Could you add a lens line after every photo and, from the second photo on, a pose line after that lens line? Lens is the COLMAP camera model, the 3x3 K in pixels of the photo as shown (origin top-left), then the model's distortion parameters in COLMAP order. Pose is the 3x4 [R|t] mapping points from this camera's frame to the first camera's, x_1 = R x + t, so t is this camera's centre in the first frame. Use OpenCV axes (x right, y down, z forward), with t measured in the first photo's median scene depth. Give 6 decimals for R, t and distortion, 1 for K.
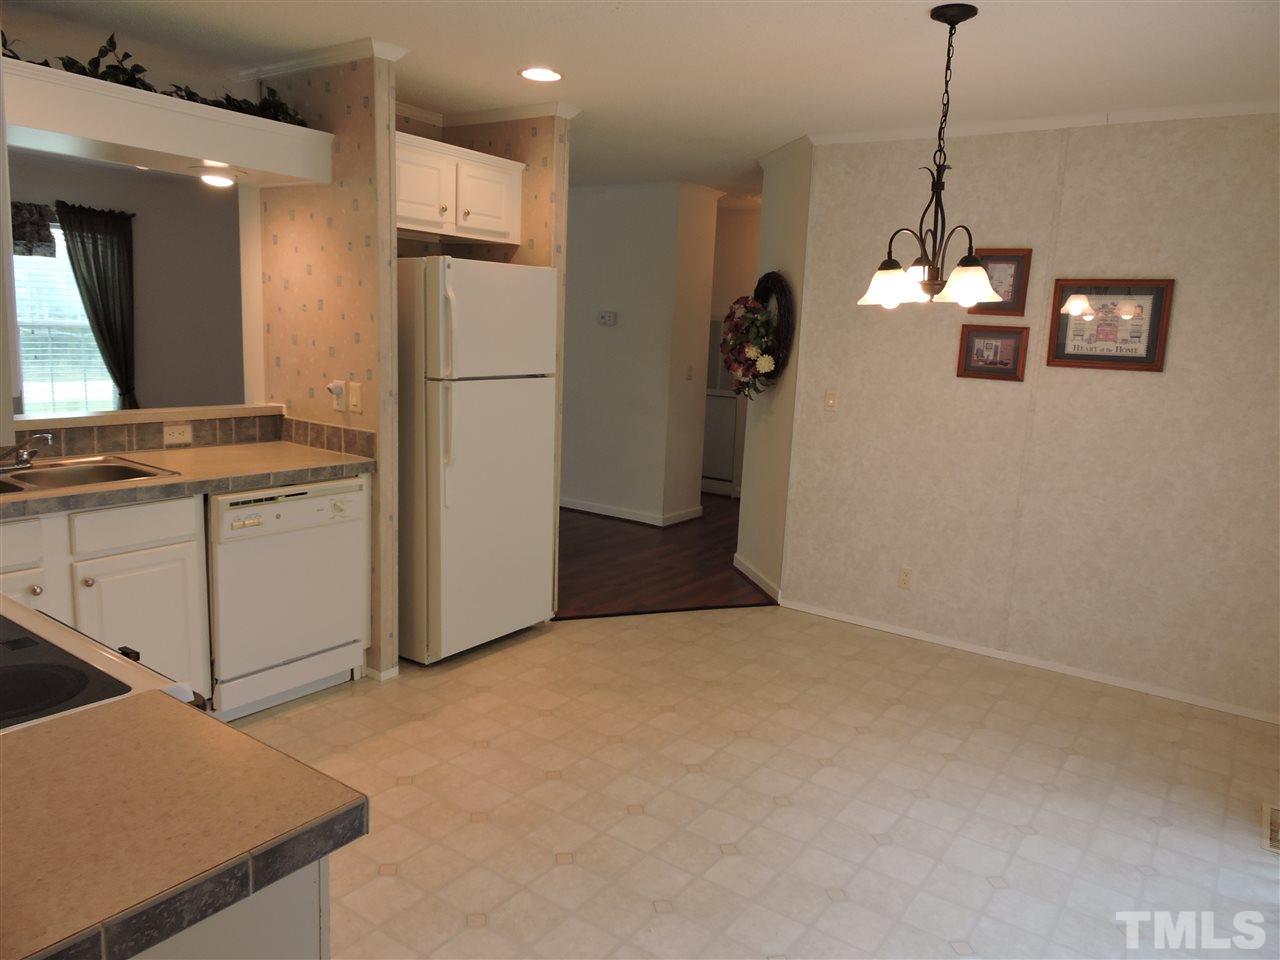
lens RADIAL K [[913.4, 0, 641.8], [0, 913.4, 484.5], [0, 0, 1]] dist [-0.003381, -0.006430]
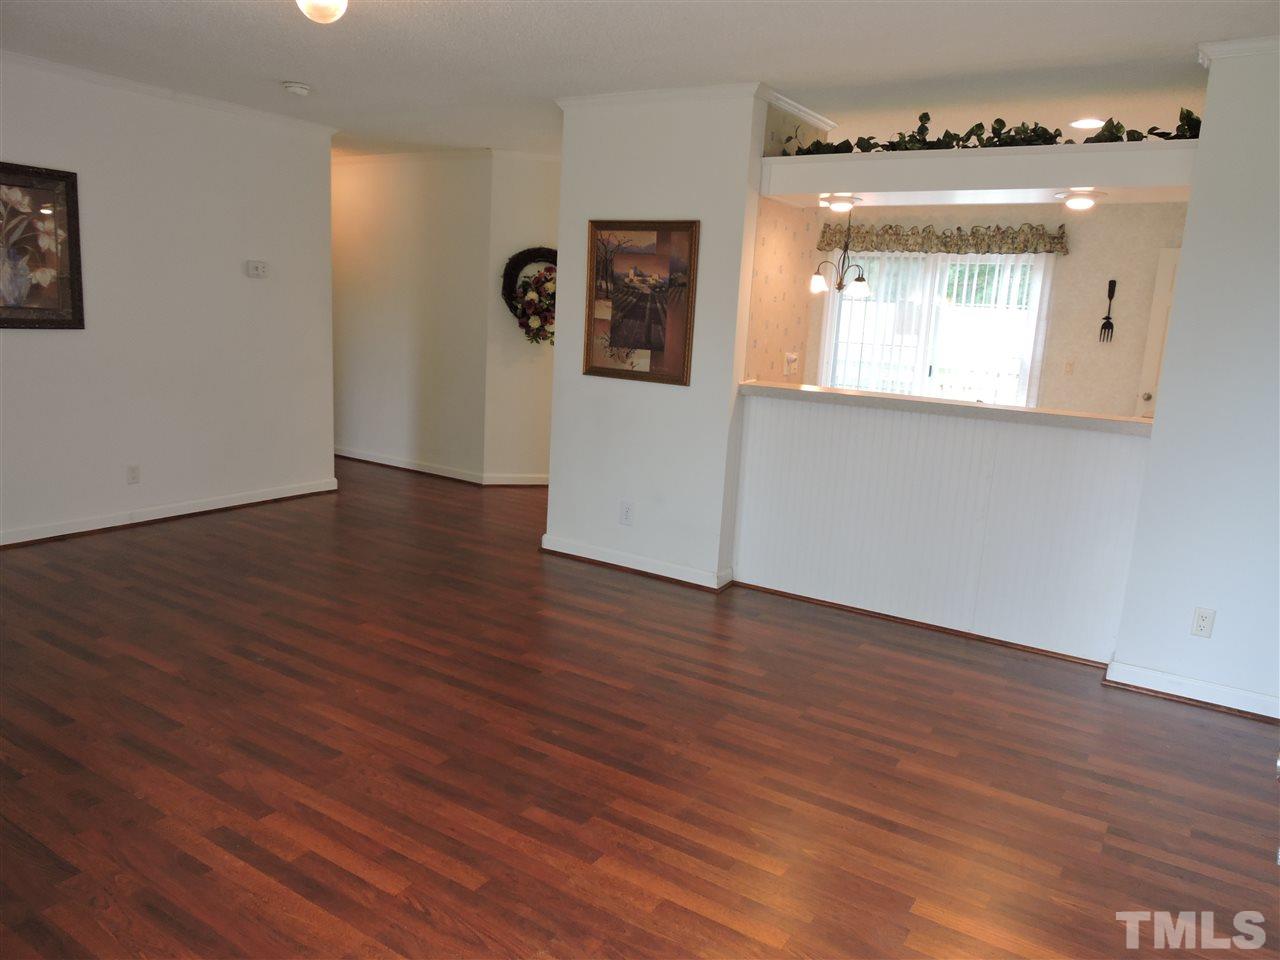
lens RADIAL K [[913.4, 0, 641.8], [0, 913.4, 484.5], [0, 0, 1]] dist [-0.003381, -0.006430]
pose [[-0.045333, -0.239945, 0.969727, -1.719268], [0.118822, 0.962539, 0.243721, -0.287850], [-0.991880, 0.126273, -0.015125, 1.284635]]
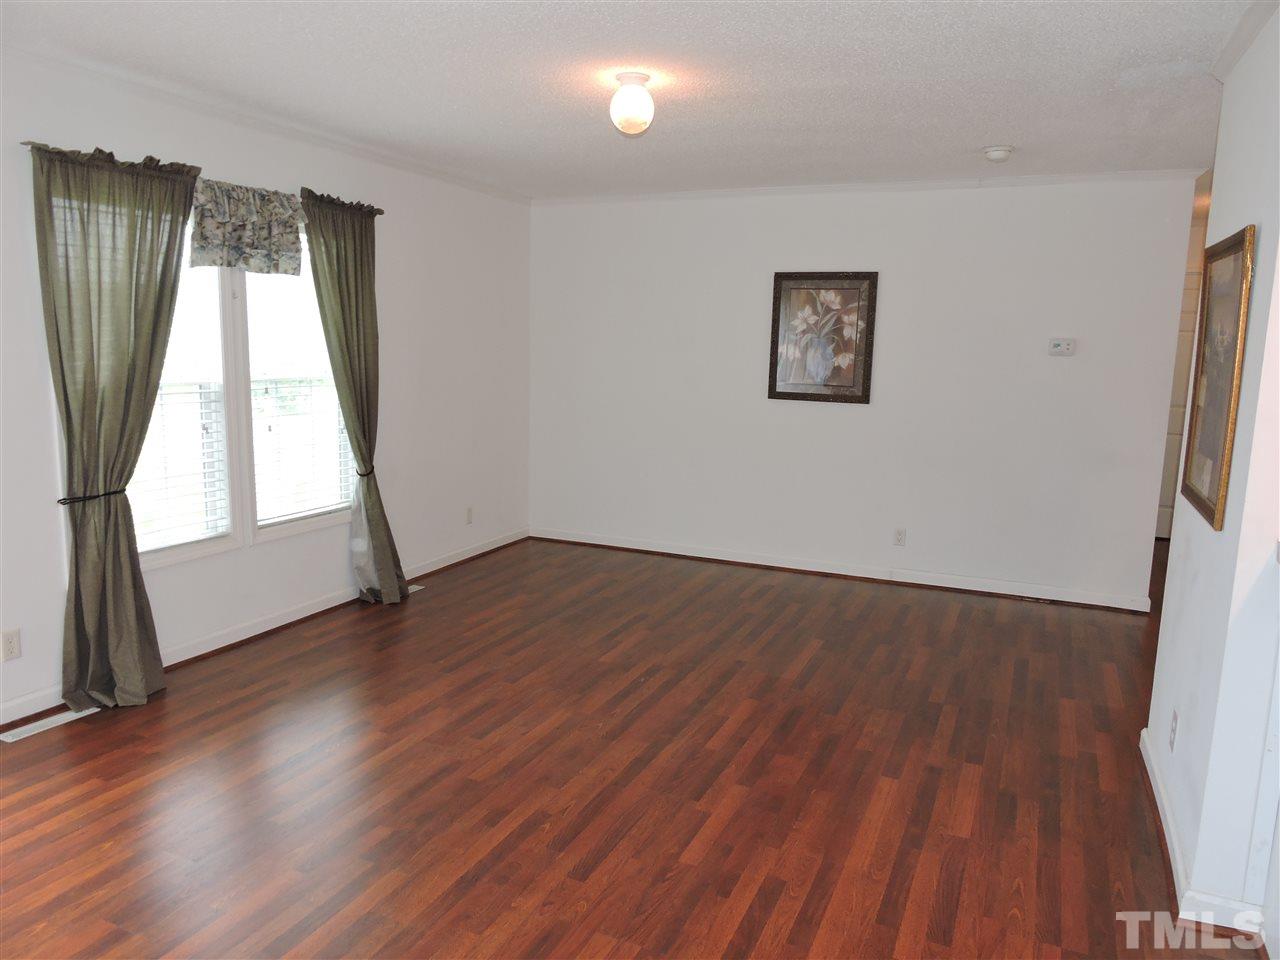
lens RADIAL K [[913.4, 0, 641.8], [0, 913.4, 484.5], [0, 0, 1]] dist [-0.003381, -0.006430]
pose [[0.980808, -0.054833, 0.187105, -1.001991], [0.056994, 0.998355, -0.006187, -0.153470], [-0.186458, 0.016732, 0.982320, 0.590842]]
